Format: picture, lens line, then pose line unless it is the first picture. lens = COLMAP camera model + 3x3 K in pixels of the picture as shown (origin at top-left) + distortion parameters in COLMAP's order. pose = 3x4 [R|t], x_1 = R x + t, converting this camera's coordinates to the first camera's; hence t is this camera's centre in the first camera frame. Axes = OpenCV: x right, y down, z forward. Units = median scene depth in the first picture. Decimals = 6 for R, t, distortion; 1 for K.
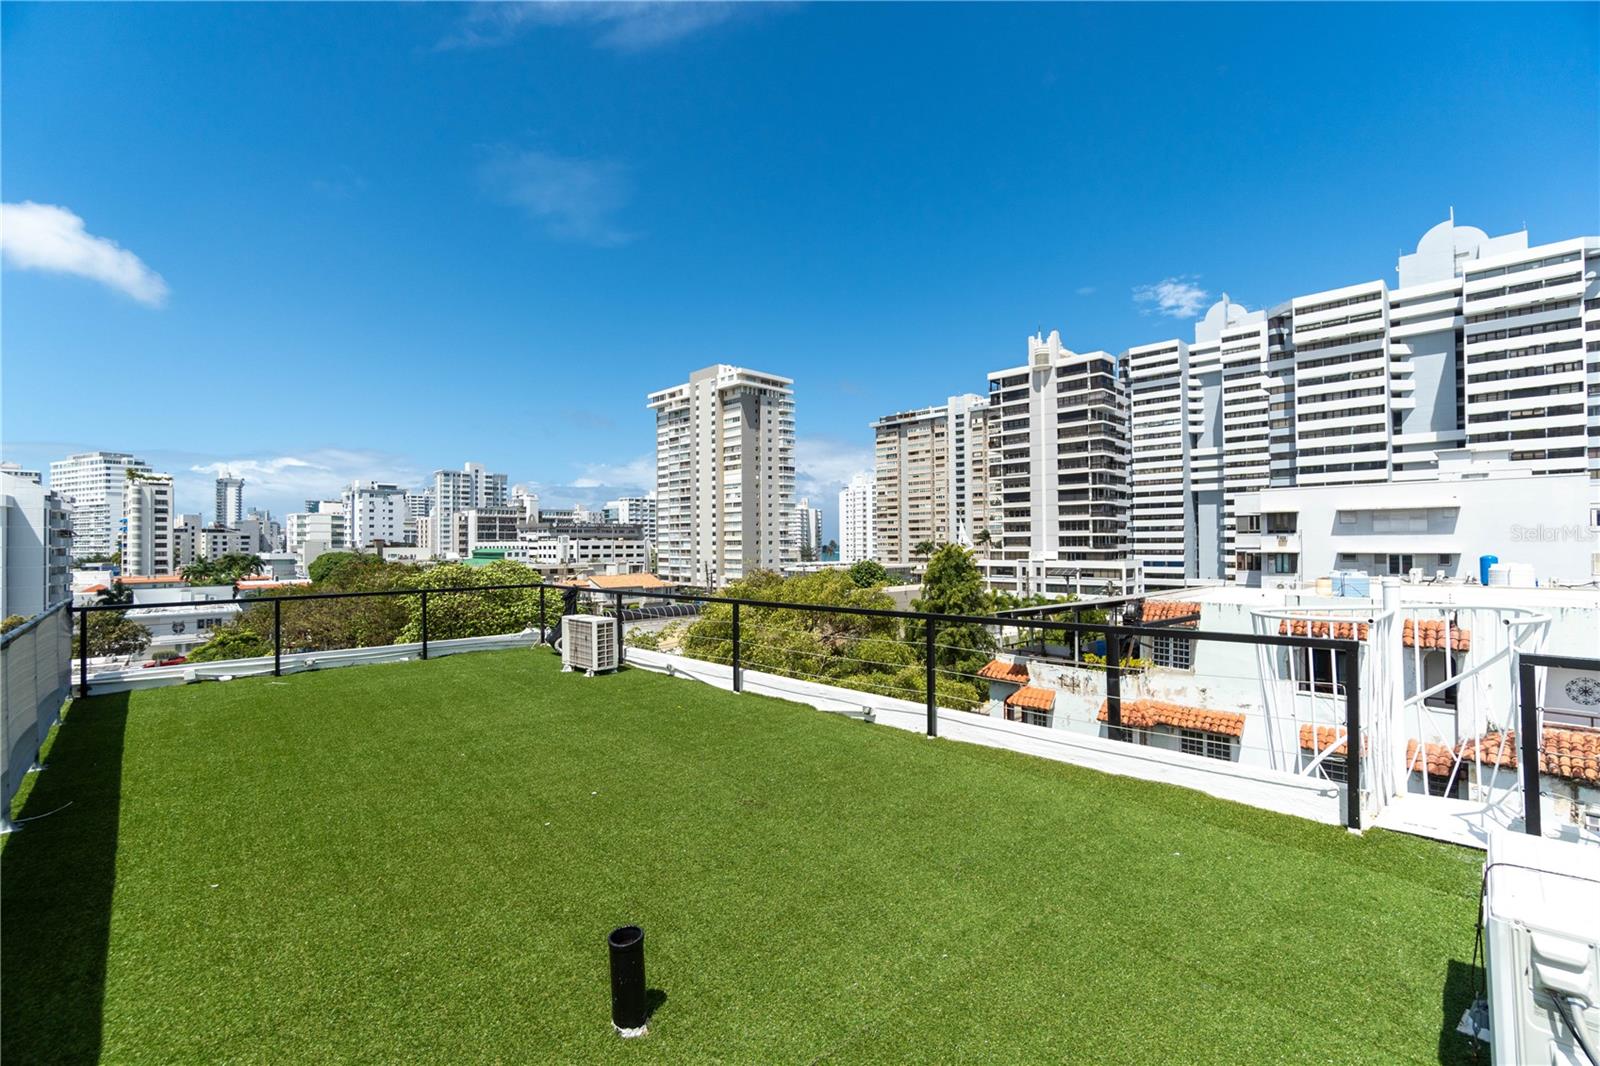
lens RADIAL K [[691.5, 0, 800.0], [0, 691.5, 533.0], [0, 0, 1]] dist [-0.000437, -0.000128]
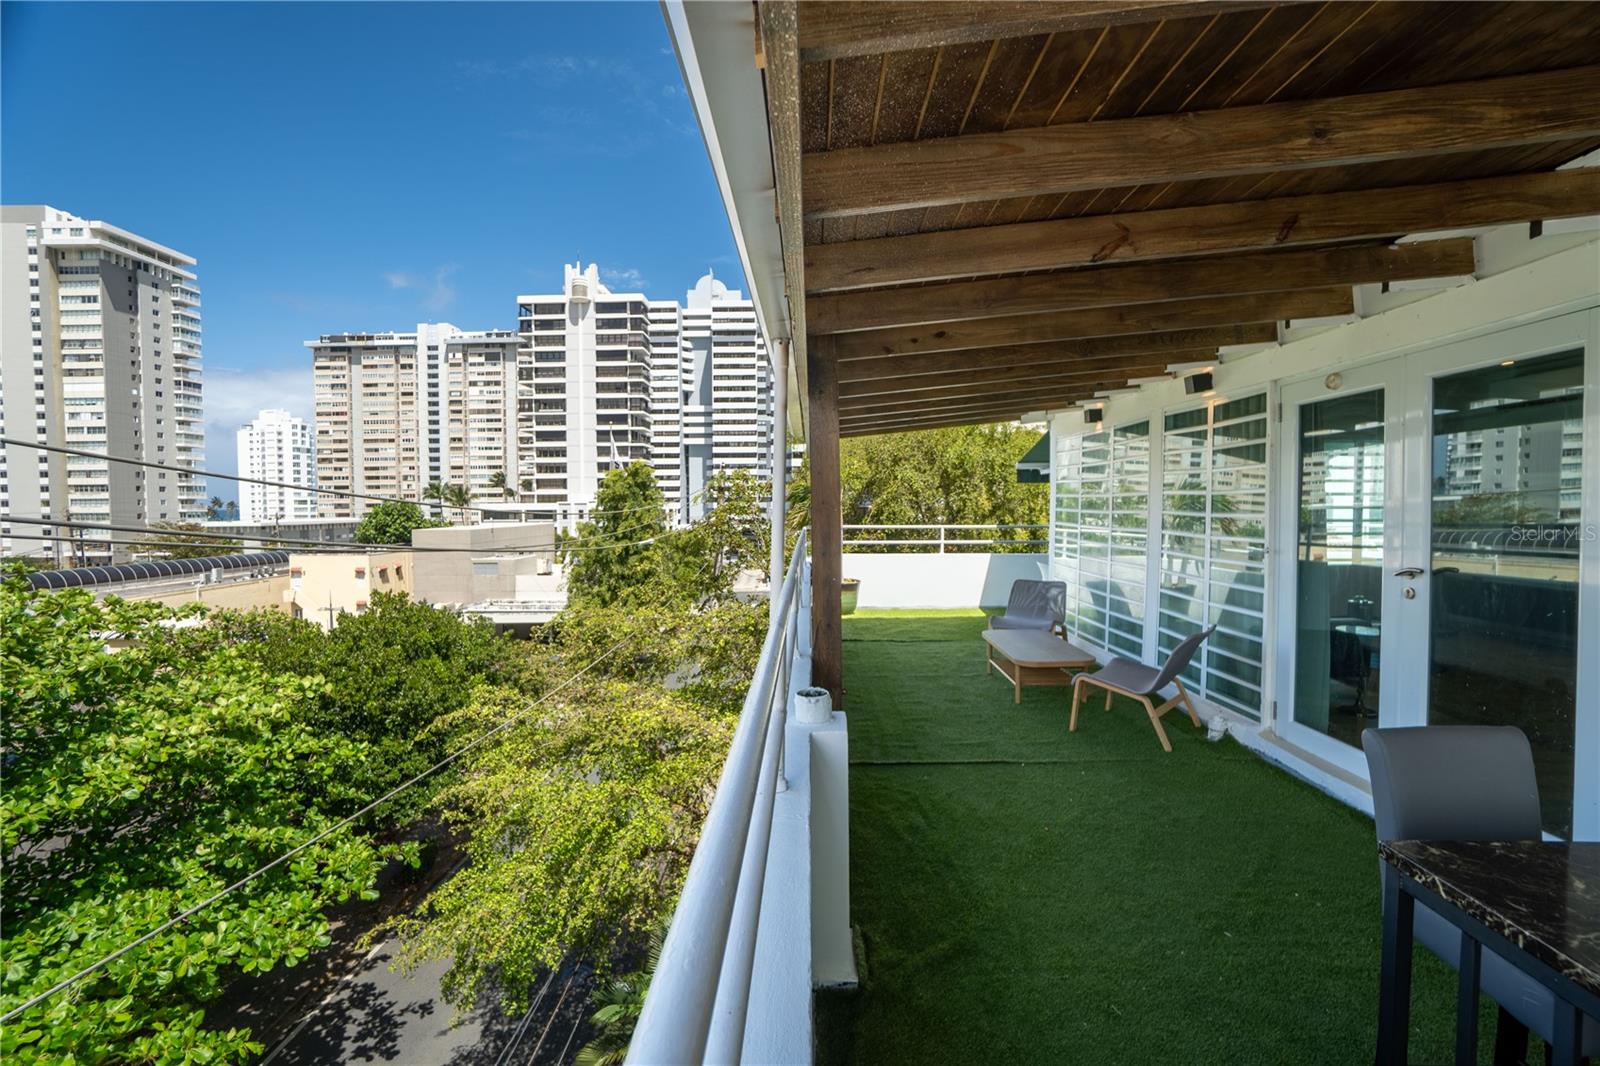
lens RADIAL K [[707.5, 0, 800.3], [0, 707.5, 531.7], [0, 0, 1]] dist [-0.062926, 0.022158]
pose [[0.703906, -0.026119, 0.709813, -0.077350], [-0.009374, 0.998895, 0.046053, 0.019197], [-0.710232, -0.039070, 0.702883, 0.063367]]
